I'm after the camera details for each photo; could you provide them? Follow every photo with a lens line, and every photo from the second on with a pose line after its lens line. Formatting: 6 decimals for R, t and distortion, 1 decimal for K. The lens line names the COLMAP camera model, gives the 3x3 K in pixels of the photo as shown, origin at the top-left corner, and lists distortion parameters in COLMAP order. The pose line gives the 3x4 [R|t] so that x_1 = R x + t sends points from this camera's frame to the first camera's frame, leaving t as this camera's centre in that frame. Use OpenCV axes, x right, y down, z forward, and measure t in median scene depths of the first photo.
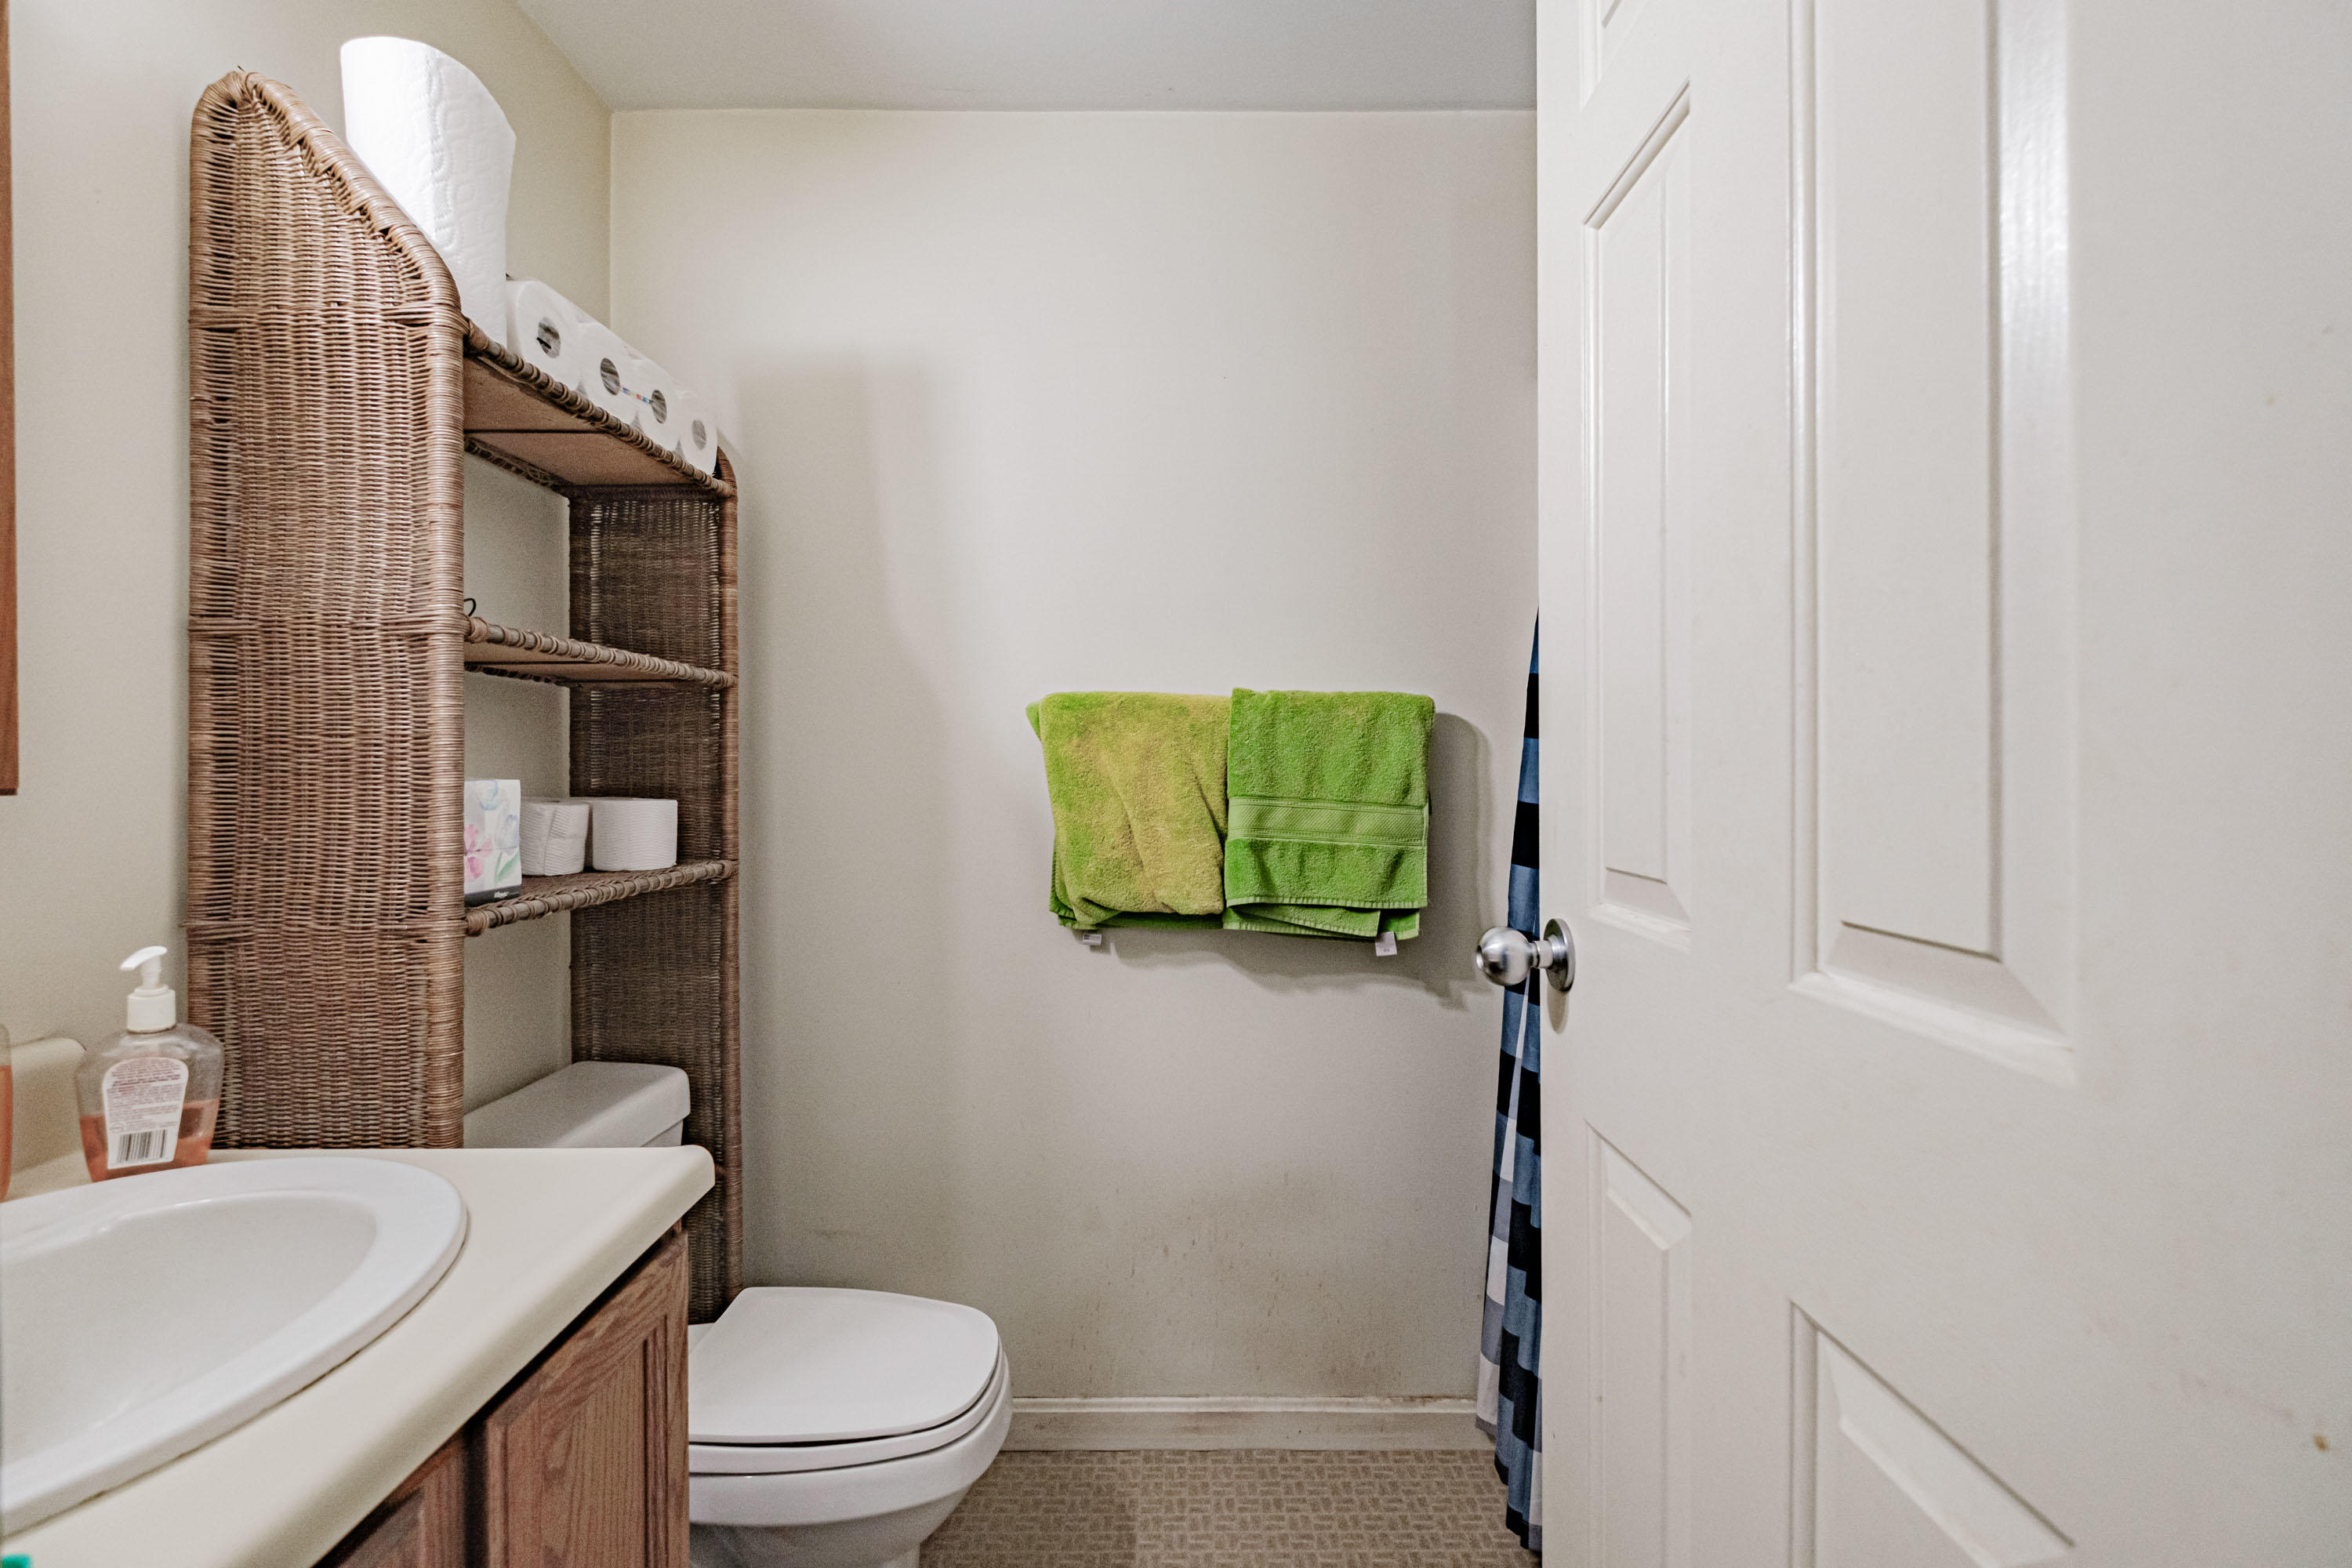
lens RADIAL K [[1064.7, 0, 1180.7], [0, 1064.7, 783.1], [0, 0, 1]] dist [0.015964, -0.007518]
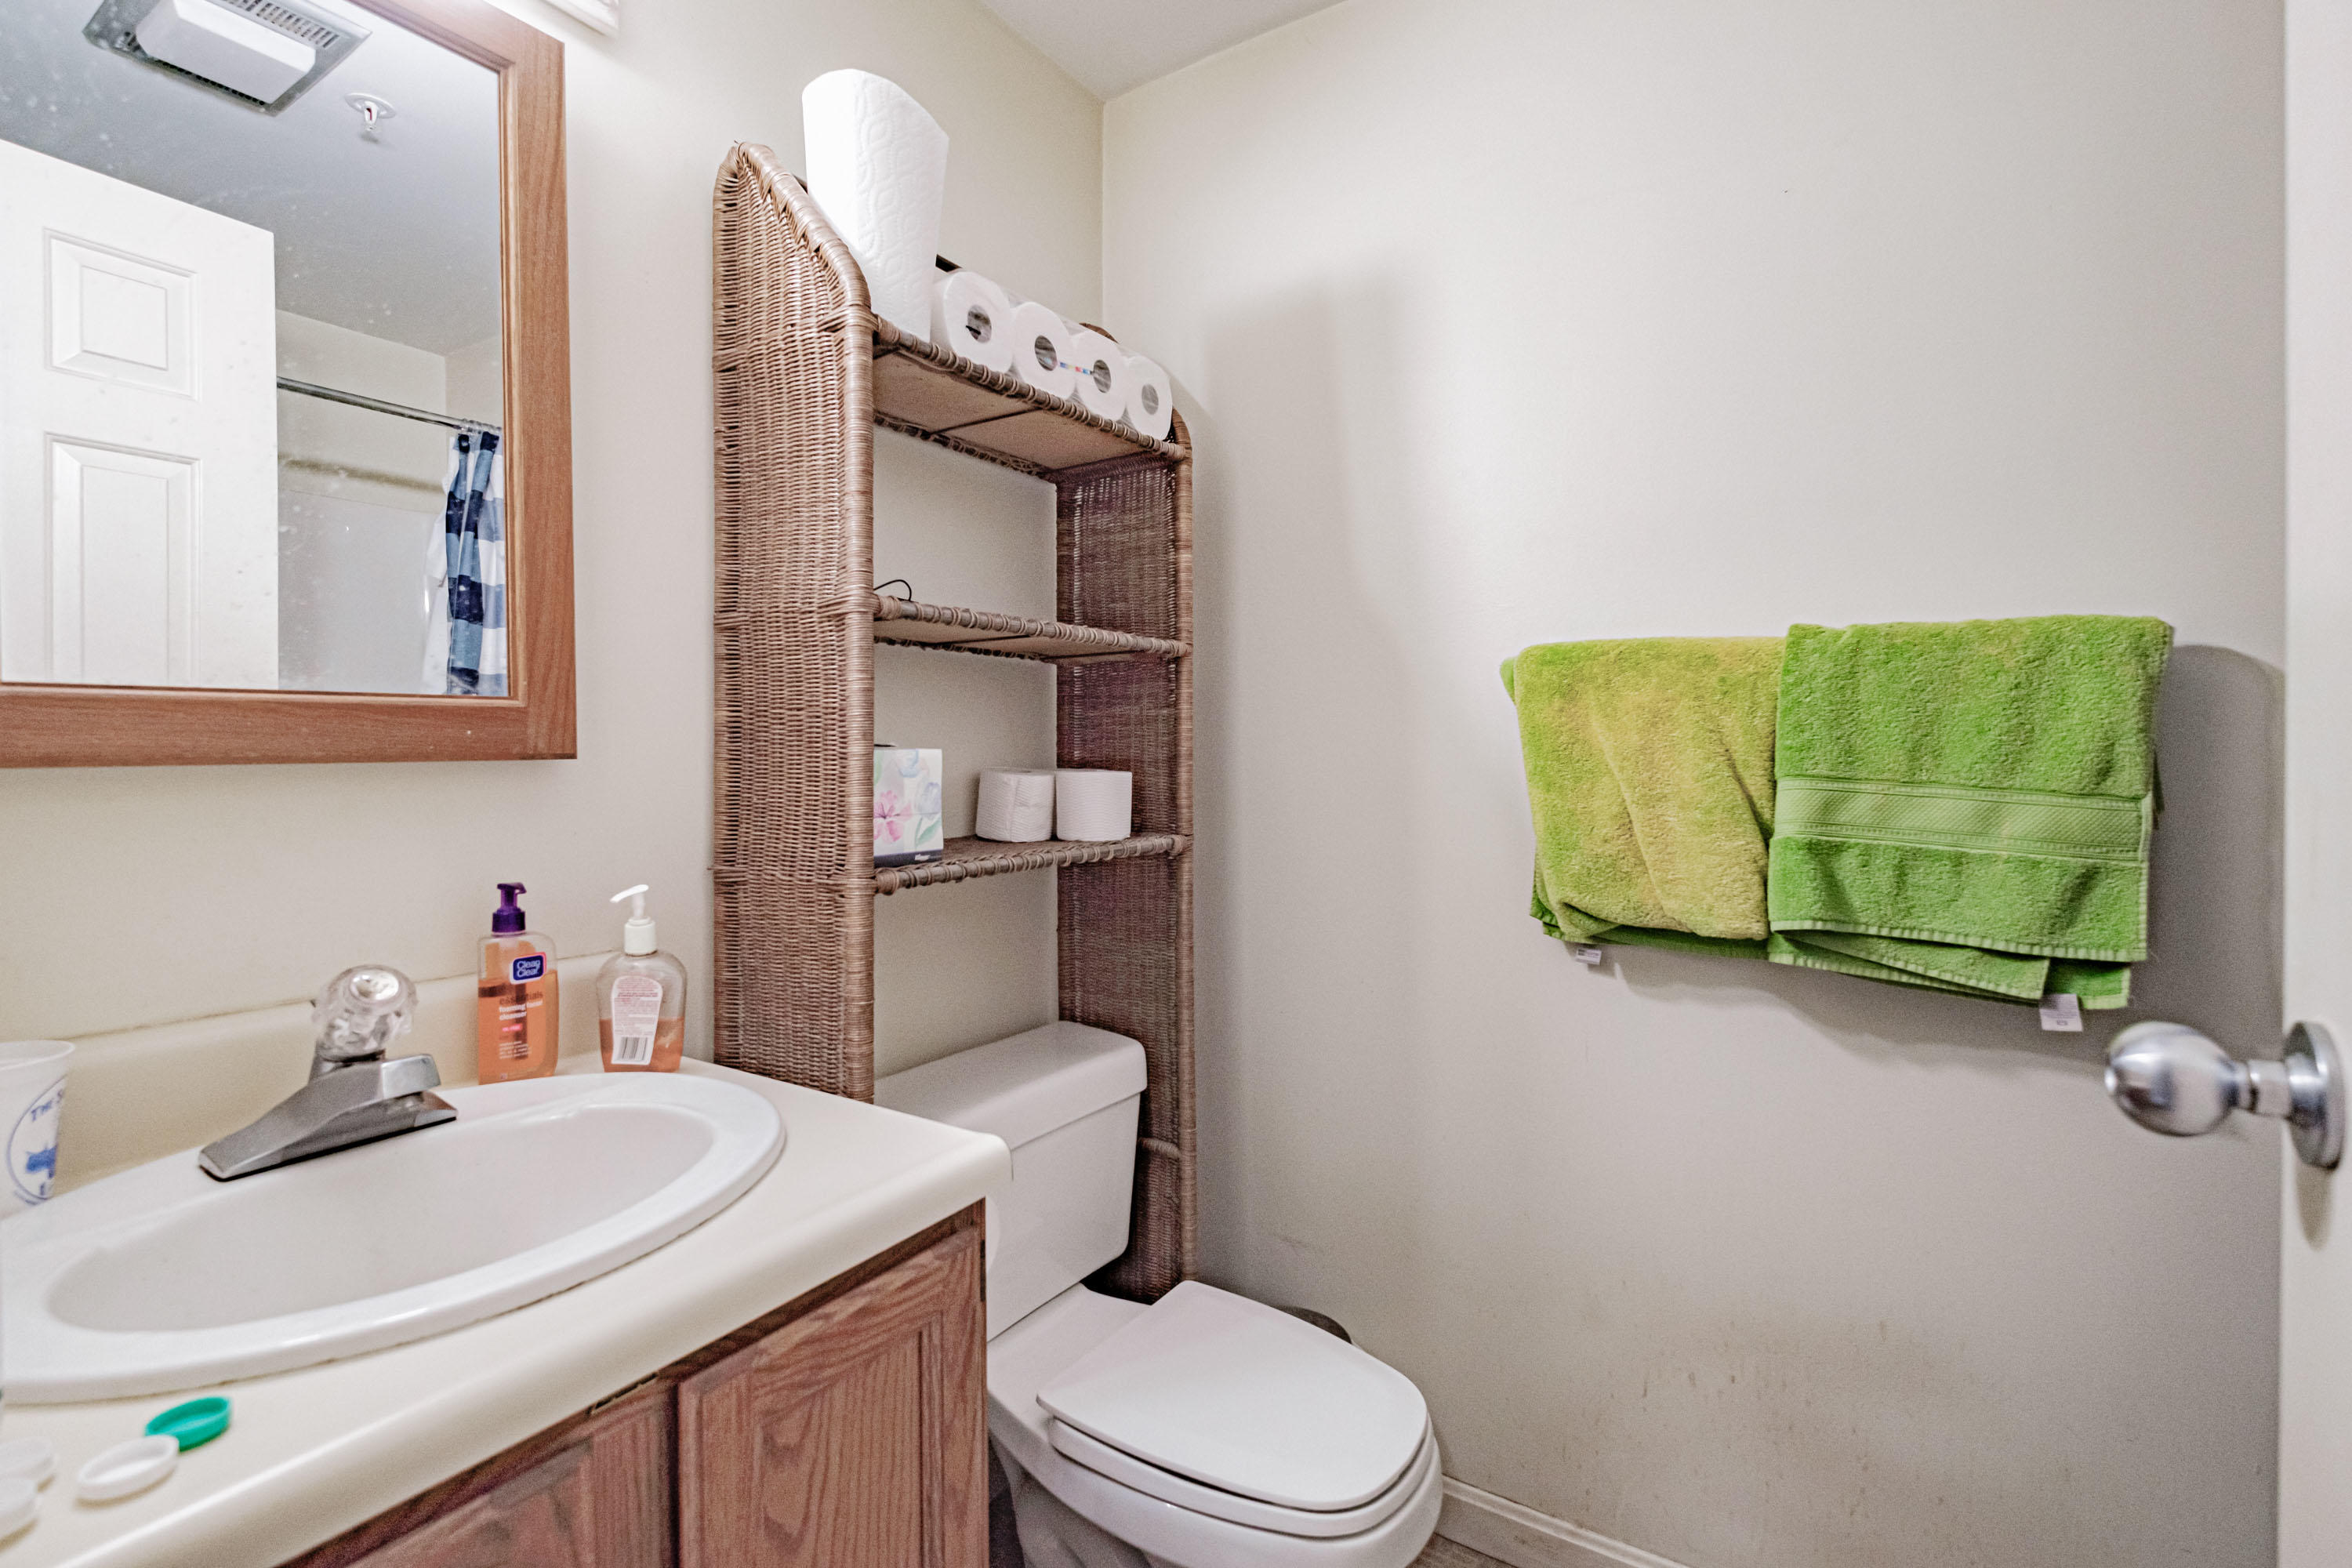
lens RADIAL K [[1089.9, 0, 1173.3], [0, 1089.9, 769.7], [0, 0, 1]] dist [0.006177, -0.004046]
pose [[0.828964, 0.009866, -0.559215, 0.124974], [-0.006944, 0.999949, 0.007347, 0.005431], [0.559259, -0.002207, 0.828990, 0.176430]]
